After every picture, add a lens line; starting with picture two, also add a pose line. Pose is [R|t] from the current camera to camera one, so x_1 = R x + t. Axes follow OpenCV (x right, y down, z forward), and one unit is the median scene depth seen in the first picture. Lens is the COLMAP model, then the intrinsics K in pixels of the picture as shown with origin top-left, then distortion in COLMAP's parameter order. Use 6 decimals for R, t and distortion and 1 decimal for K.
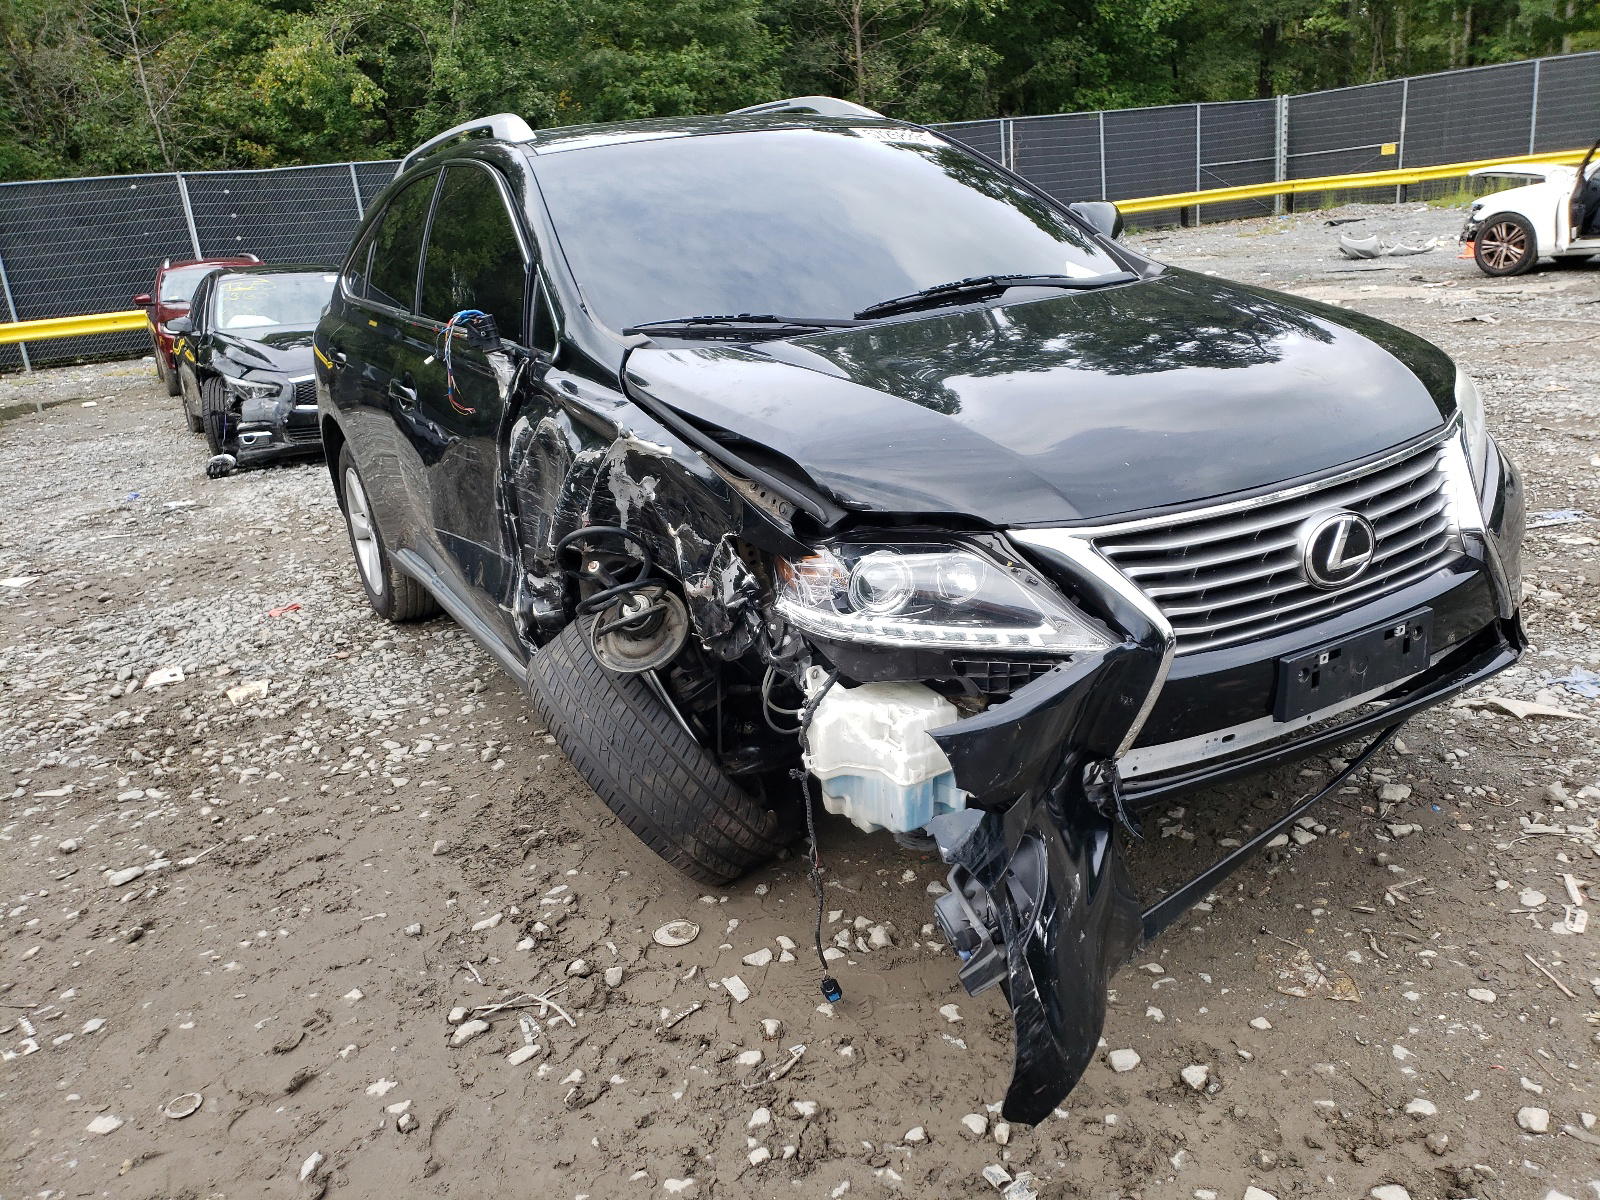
lens RADIAL K [[1398.3, 0, 803.5], [0, 1398.3, 603.5], [0, 0, 1]] dist [0.052910, -0.042870]
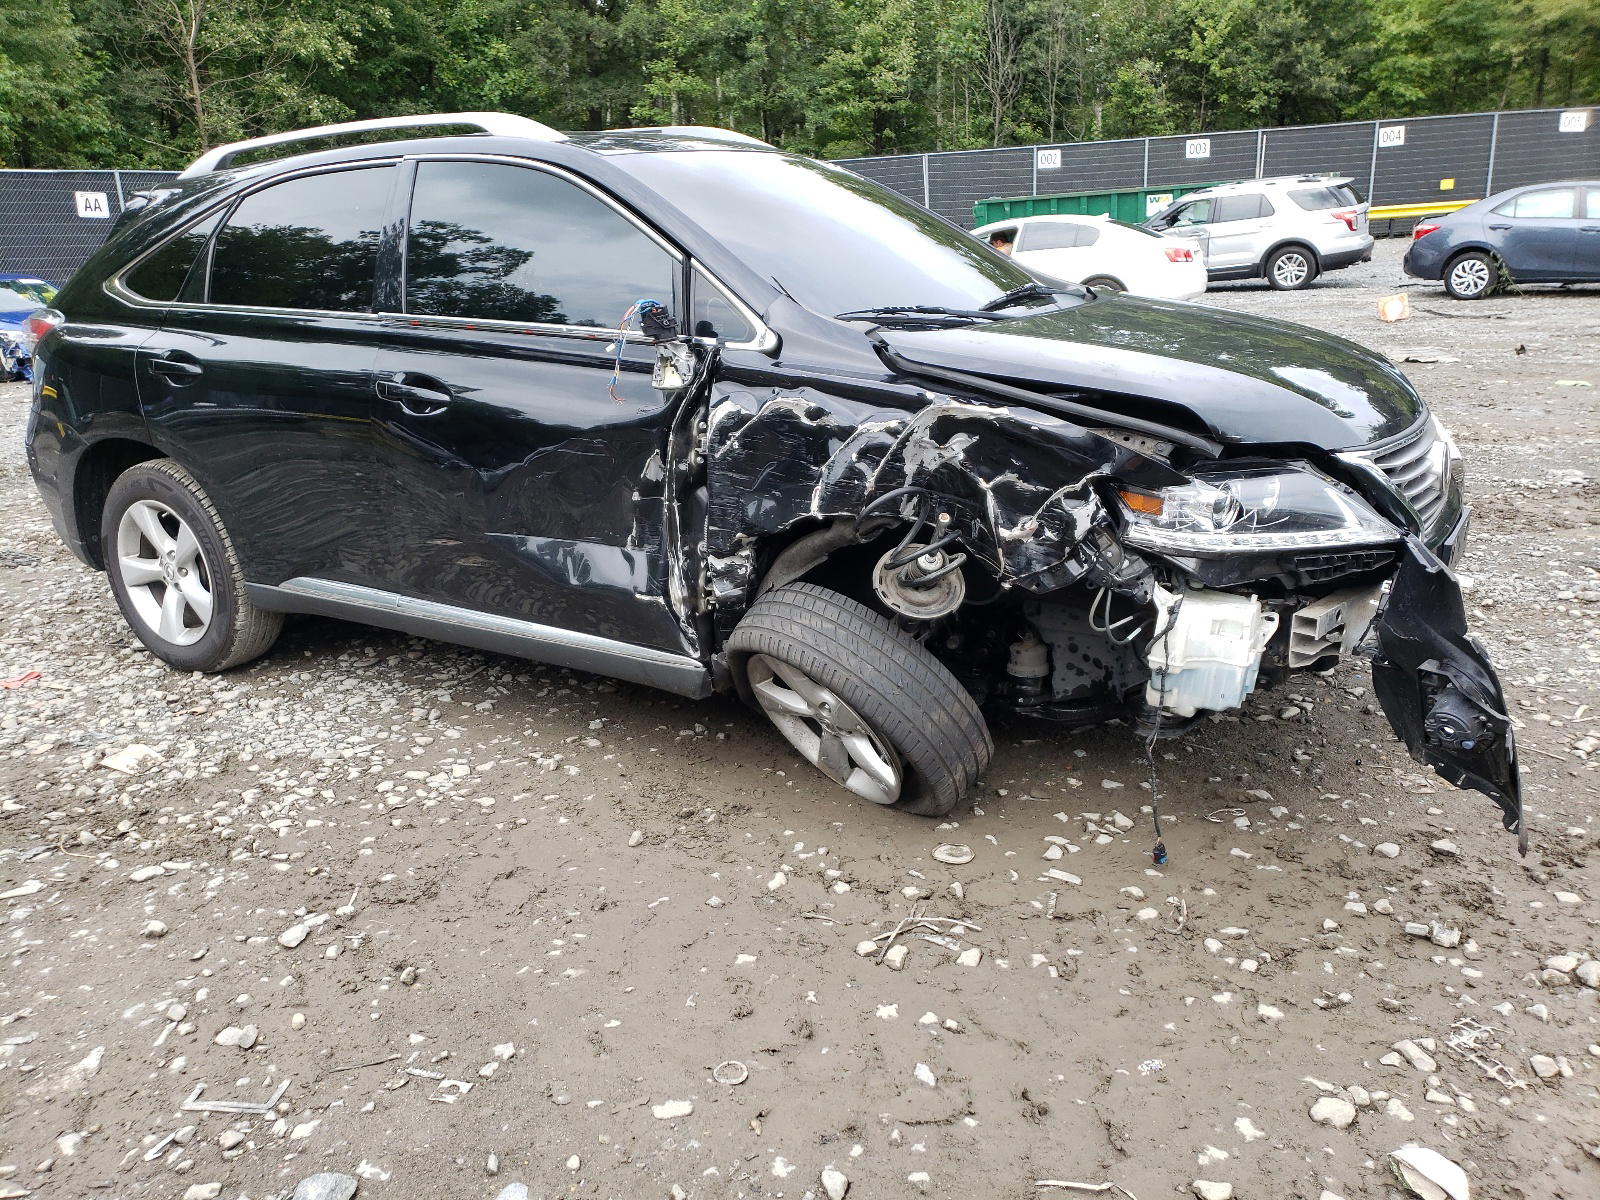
lens RADIAL K [[1398.3, 0, 806.7], [0, 1398.3, 604.6], [0, 0, 1]] dist [0.052910, -0.042870]
pose [[0.855049, -0.082471, 0.511947, -0.633064], [0.106932, 0.994095, -0.018456, 0.039536], [-0.507402, 0.070524, 0.858819, 0.078787]]
